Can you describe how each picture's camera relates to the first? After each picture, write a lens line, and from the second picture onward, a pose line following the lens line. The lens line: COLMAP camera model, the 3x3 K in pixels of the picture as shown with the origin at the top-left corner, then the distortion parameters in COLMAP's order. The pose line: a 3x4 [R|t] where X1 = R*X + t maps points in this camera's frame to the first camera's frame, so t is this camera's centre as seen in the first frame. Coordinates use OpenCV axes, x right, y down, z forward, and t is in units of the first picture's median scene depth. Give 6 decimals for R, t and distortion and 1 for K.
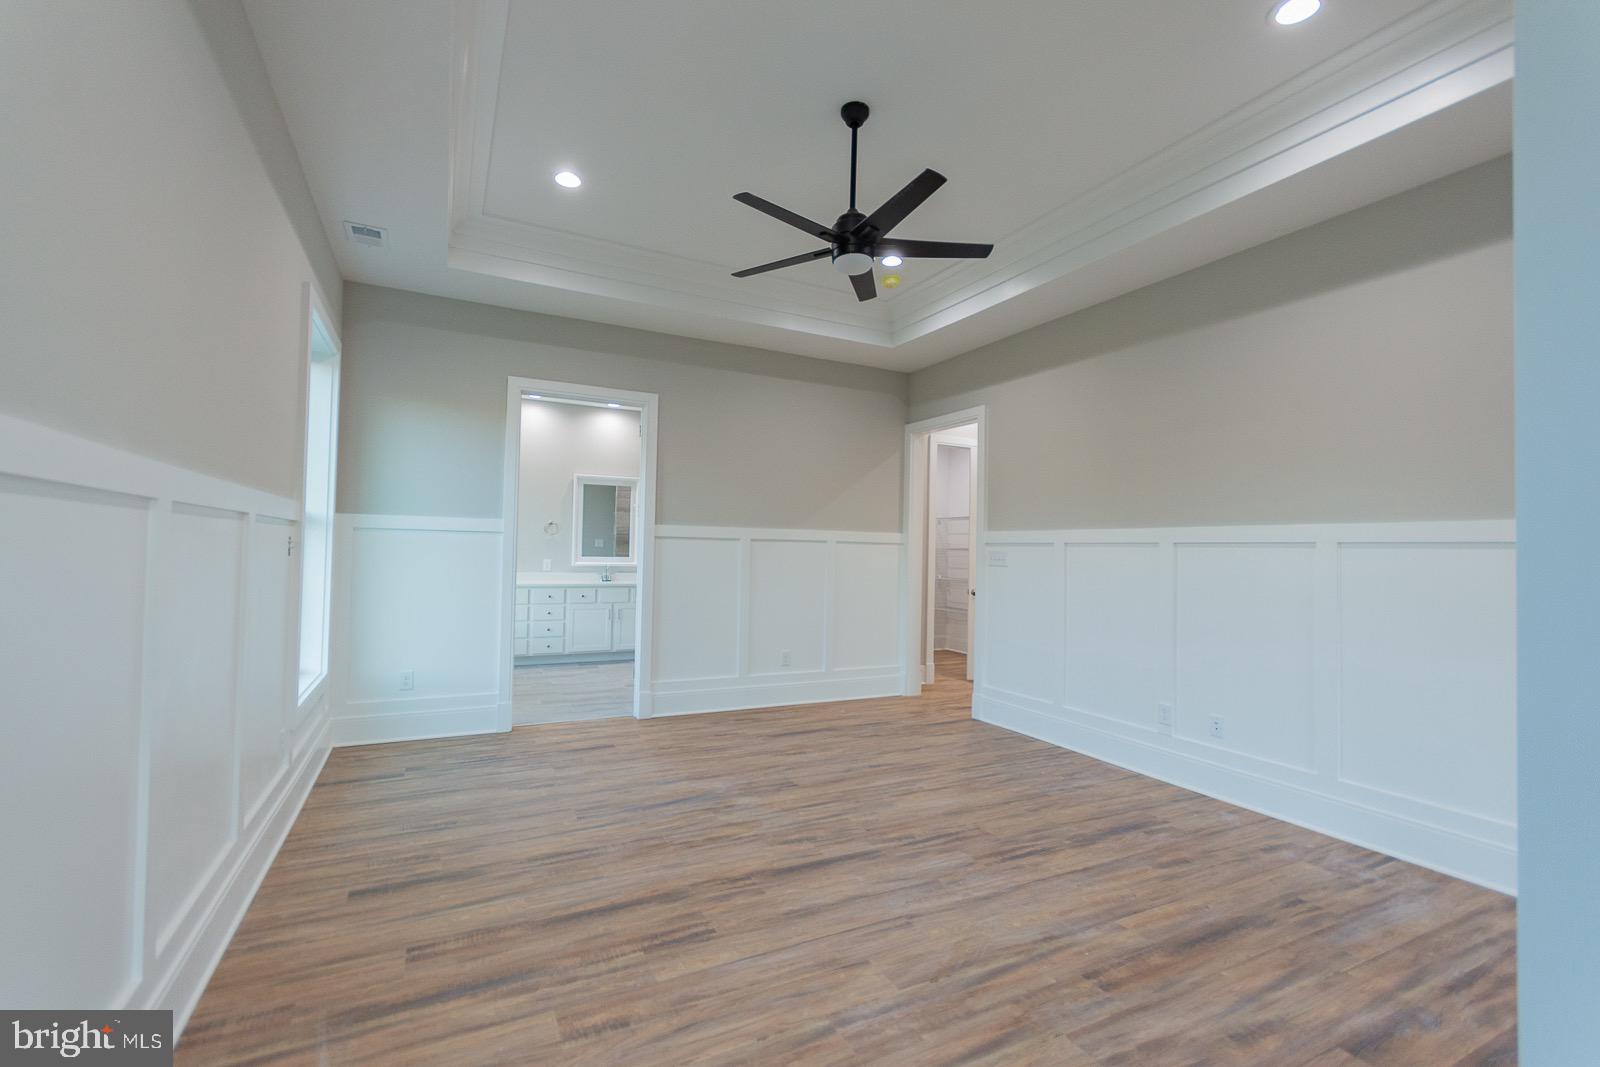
lens RADIAL K [[704.5, 0, 800.0], [0, 704.5, 533.5], [0, 0, 1]] dist [0.006395, 0.000292]
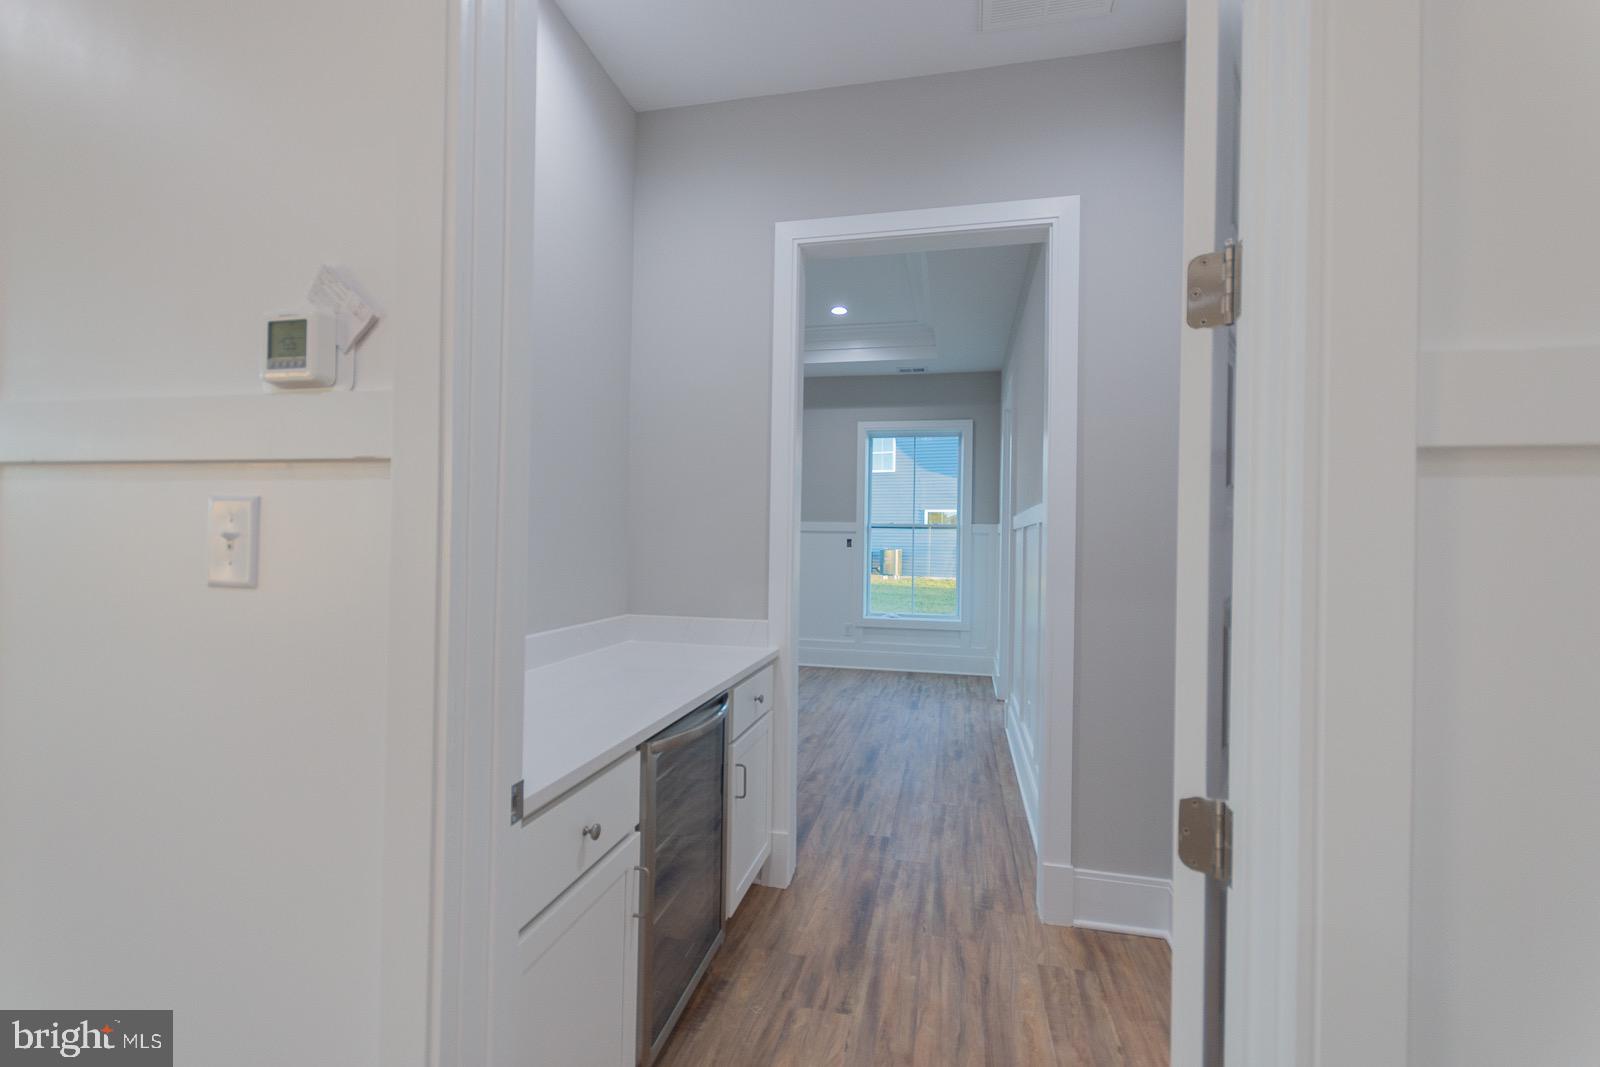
lens RADIAL K [[704.5, 0, 800.0], [0, 704.5, 533.5], [0, 0, 1]] dist [0.006395, 0.000292]
pose [[-0.639906, -0.034492, -0.767679, 1.033599], [-0.007766, 0.999231, -0.038422, 0.070904], [0.768414, -0.018625, -0.639682, 2.155053]]
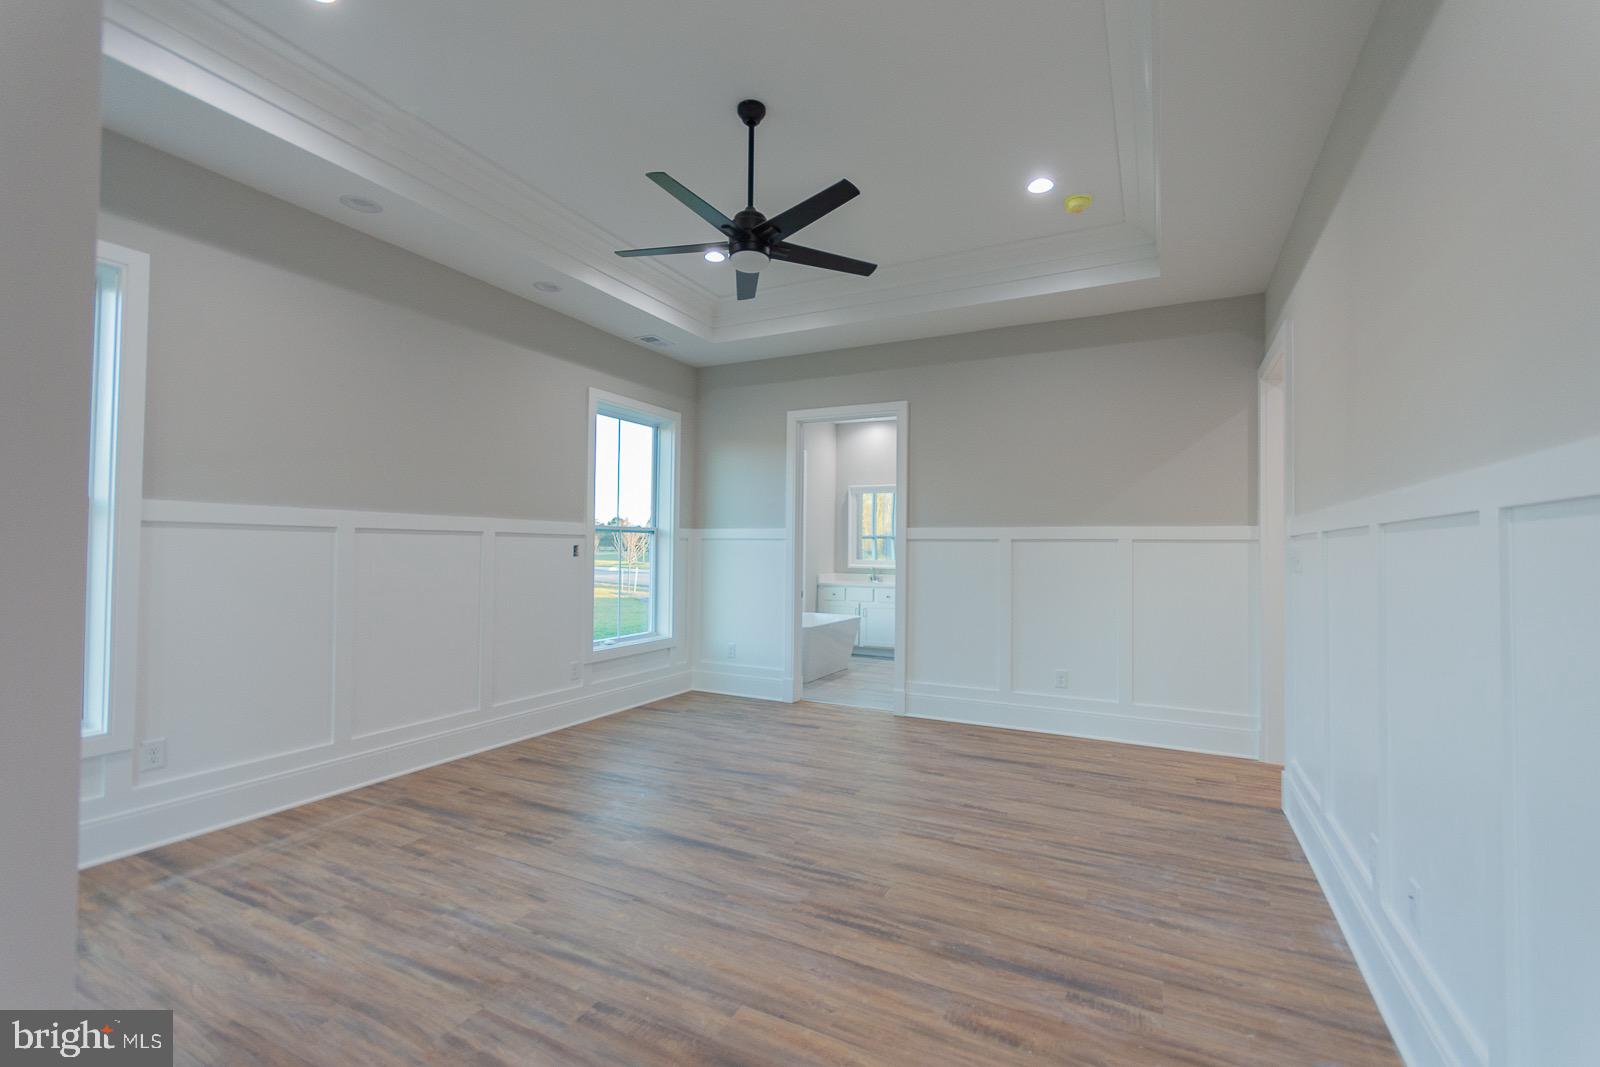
lens RADIAL K [[703.3, 0, 800.0], [0, 703.3, 533.5], [0, 0, 1]] dist [0.005413, -0.001459]
pose [[0.582870, -0.031788, -0.811943, 0.842364], [0.021767, 0.999487, -0.023504, 0.025947], [0.812274, -0.003974, 0.583263, 0.433758]]
